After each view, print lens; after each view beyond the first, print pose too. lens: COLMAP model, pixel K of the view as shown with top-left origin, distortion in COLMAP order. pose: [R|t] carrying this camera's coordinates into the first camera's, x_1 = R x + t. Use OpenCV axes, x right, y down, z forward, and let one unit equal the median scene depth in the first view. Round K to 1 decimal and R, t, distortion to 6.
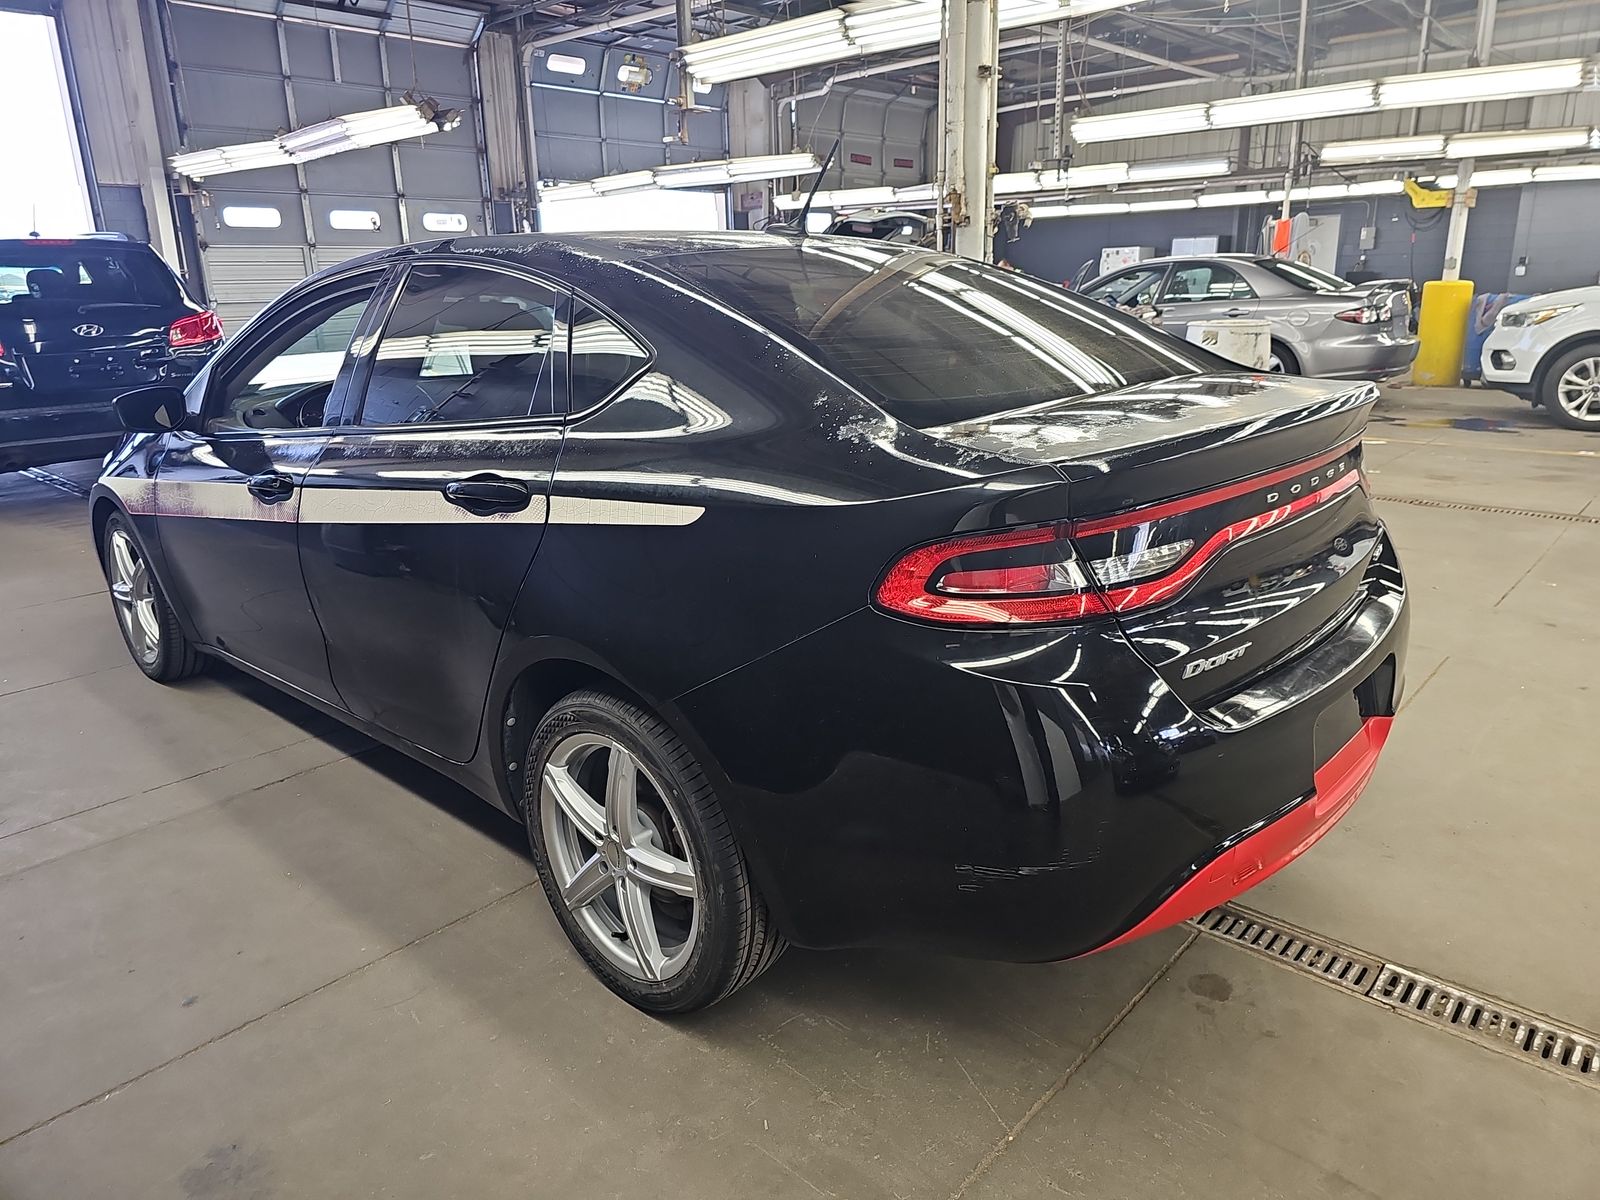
lens RADIAL K [[1075.4, 0, 800.0], [0, 1075.4, 600.0], [0, 0, 1]] dist [0.019080, -0.010942]
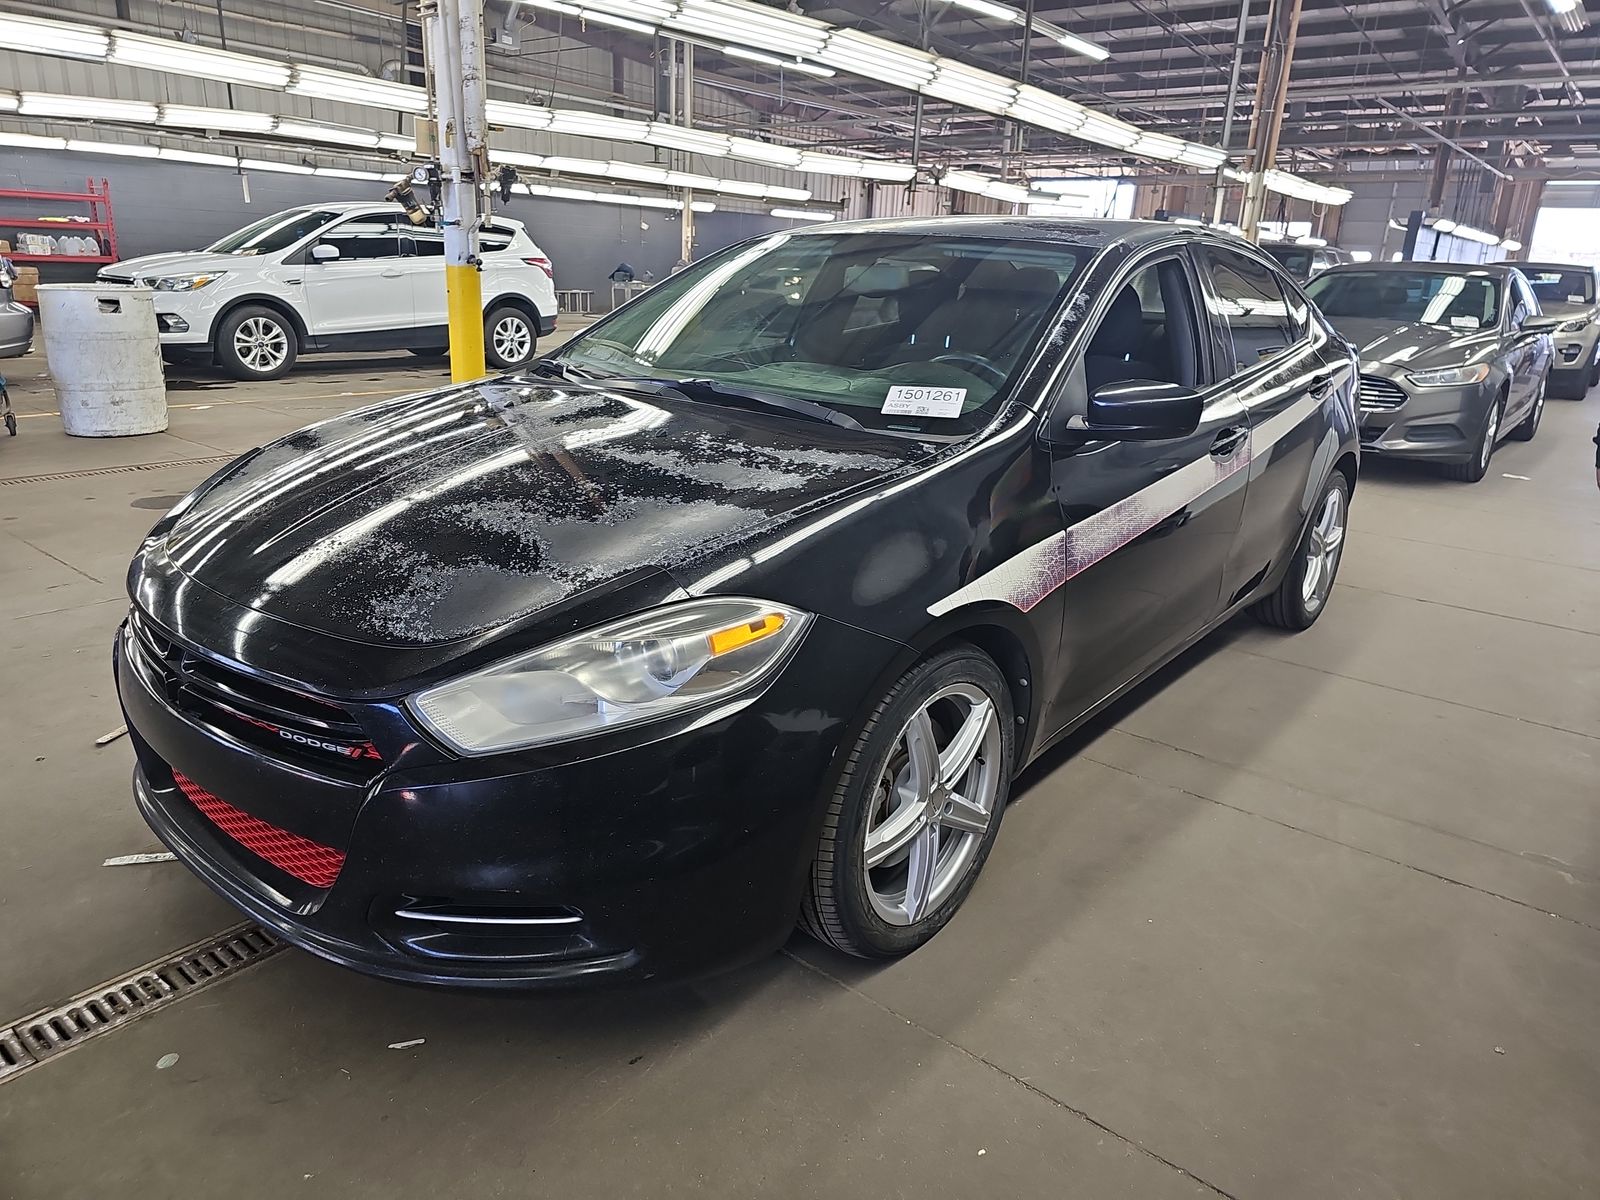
lens RADIAL K [[1075.4, 0, 800.0], [0, 1075.4, 600.0], [0, 0, 1]] dist [0.019080, -0.010942]
pose [[-0.087420, -0.277121, 0.956850, -0.763622], [0.244275, 0.925238, 0.290283, -0.191129], [-0.965757, 0.259111, -0.013190, 0.728090]]
